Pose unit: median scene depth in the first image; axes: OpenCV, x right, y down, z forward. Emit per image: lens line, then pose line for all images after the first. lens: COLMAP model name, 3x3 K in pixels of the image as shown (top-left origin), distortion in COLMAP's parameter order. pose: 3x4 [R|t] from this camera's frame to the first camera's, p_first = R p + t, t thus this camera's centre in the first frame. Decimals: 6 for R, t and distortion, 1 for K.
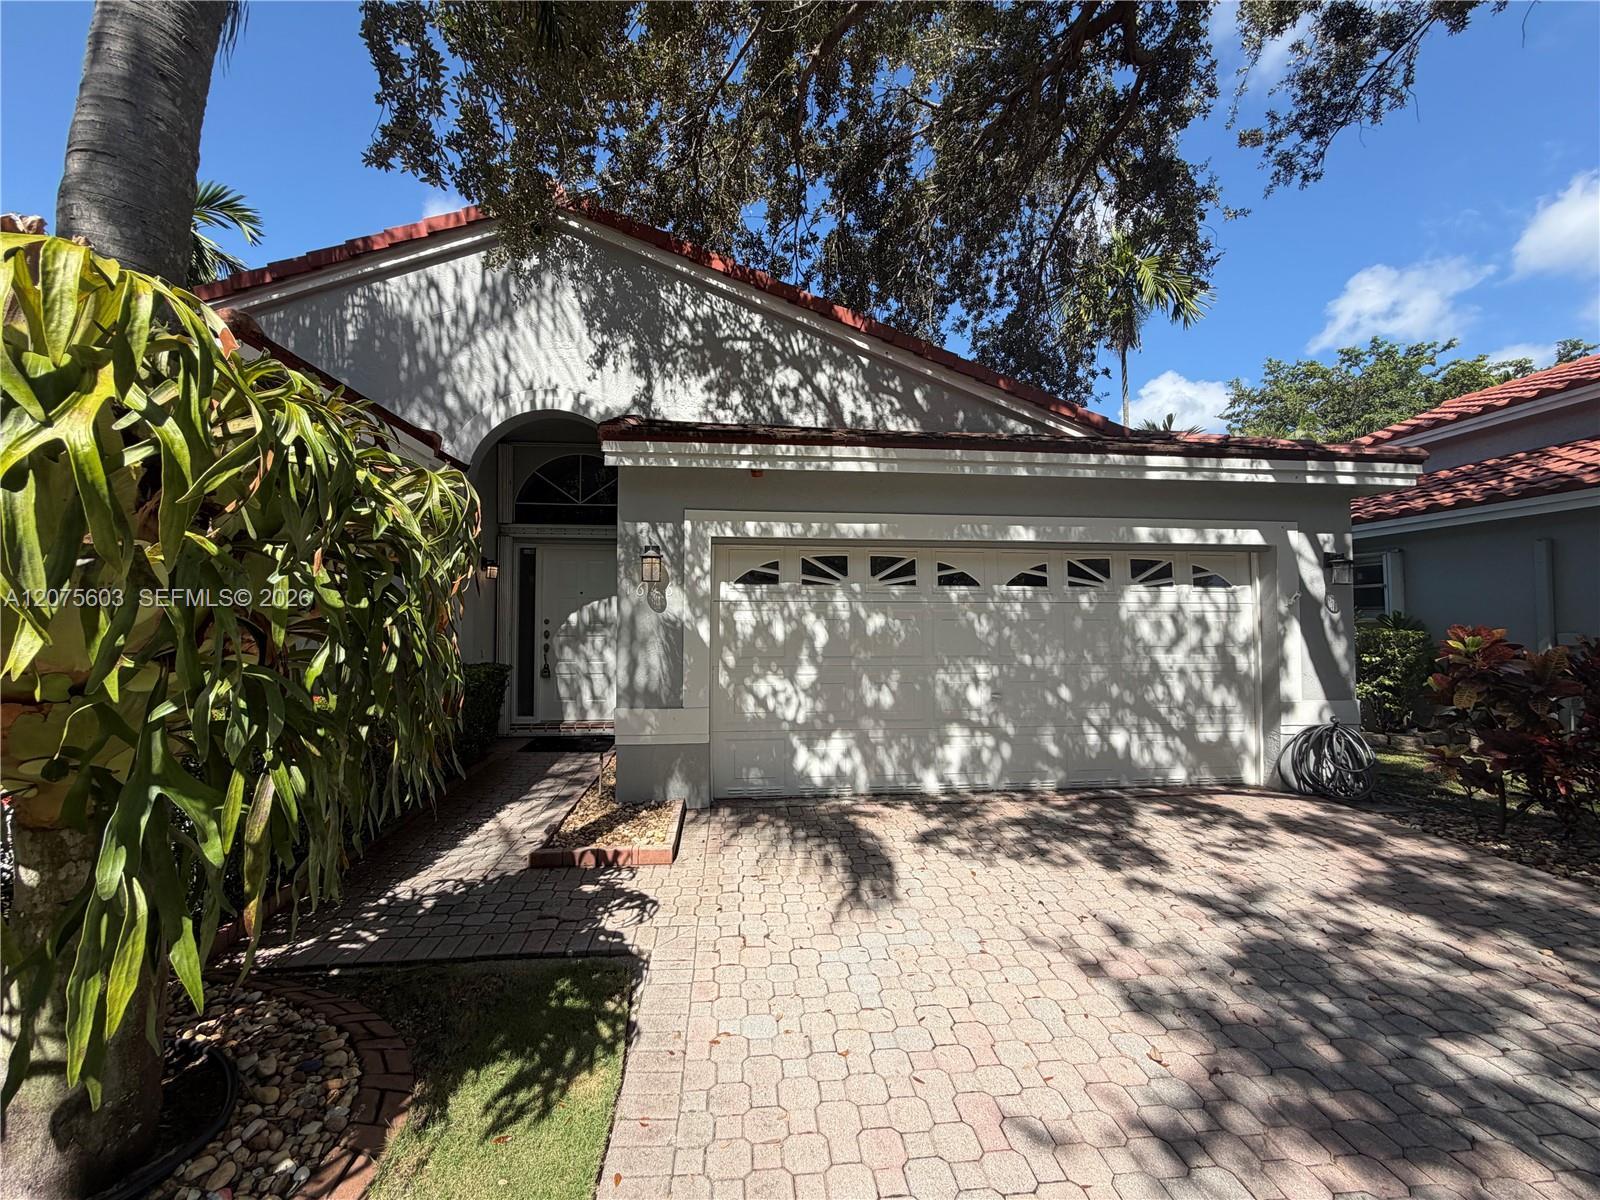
lens RADIAL K [[646.6, 0, 786.5], [0, 646.6, 603.6], [0, 0, 1]] dist [0.001944, -0.000143]
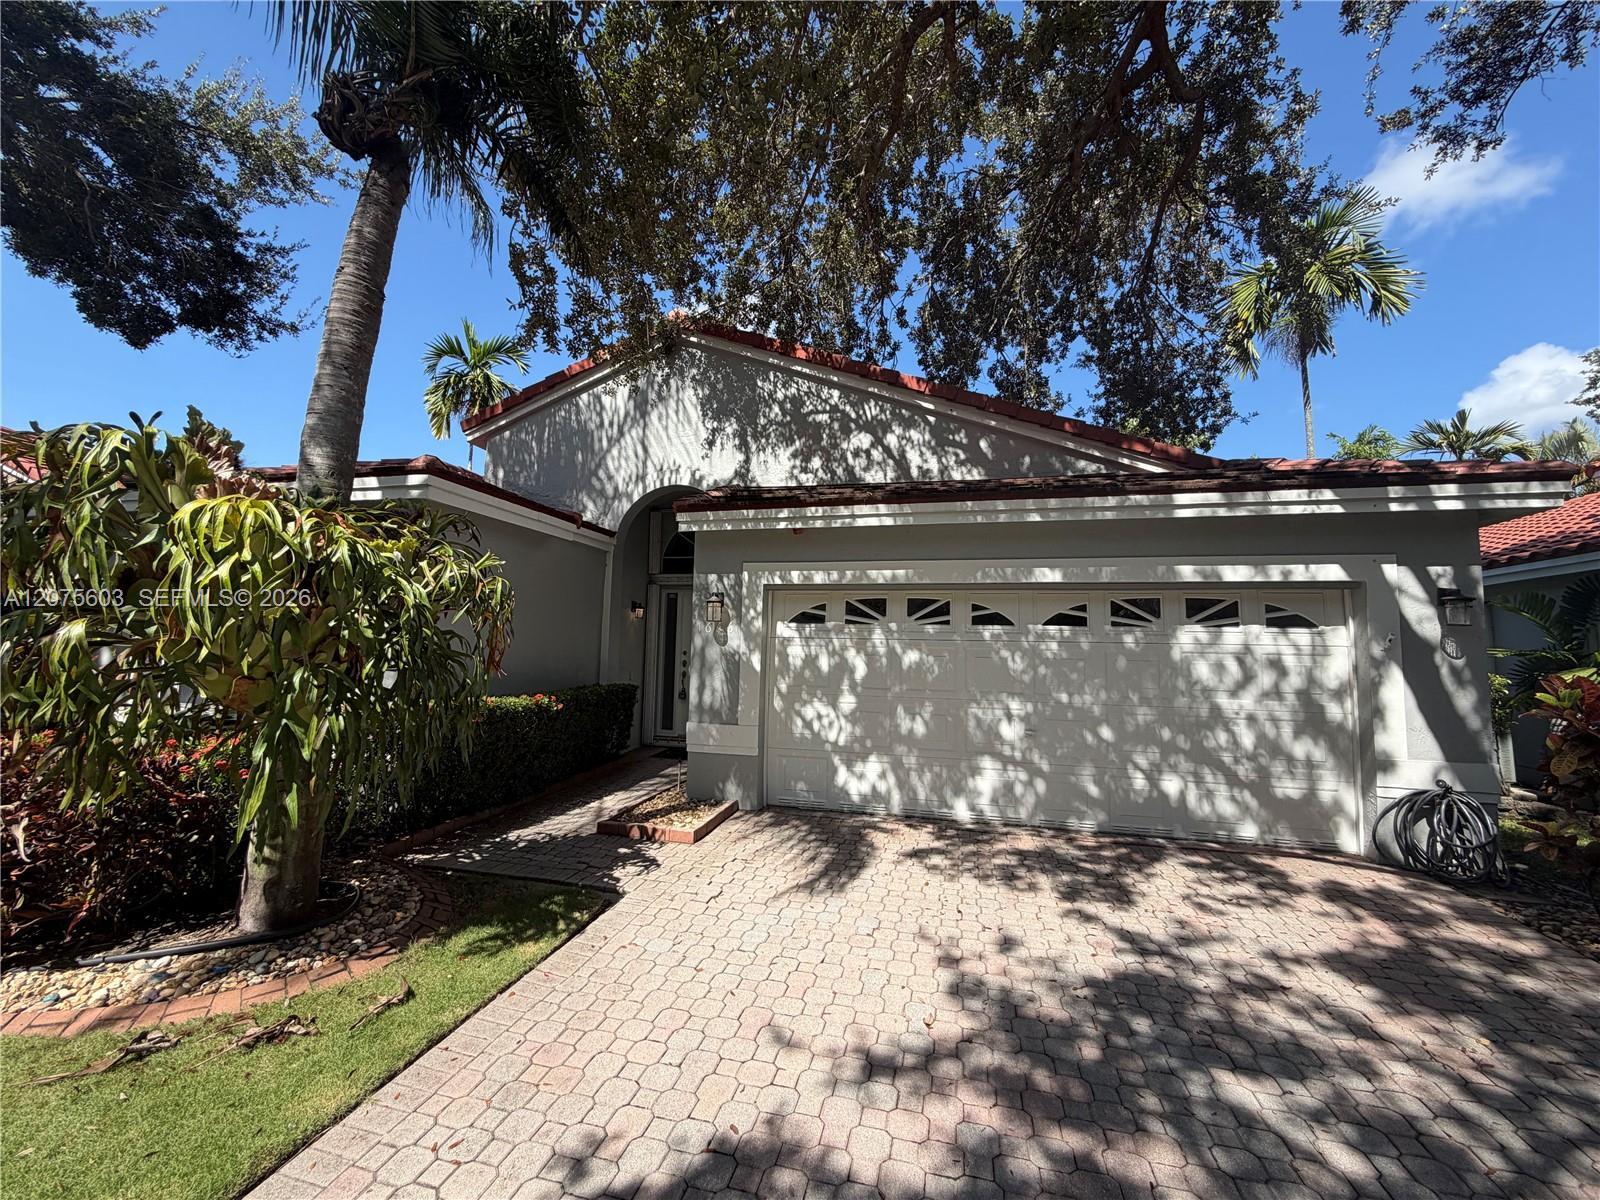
lens RADIAL K [[646.6, 0, 786.5], [0, 646.6, 603.6], [0, 0, 1]] dist [0.001944, -0.000143]
pose [[0.937095, -0.007867, -0.348987, 0.330091], [-0.011369, 0.998528, -0.053039, -0.002769], [0.348890, 0.053670, 0.935626, -0.113032]]
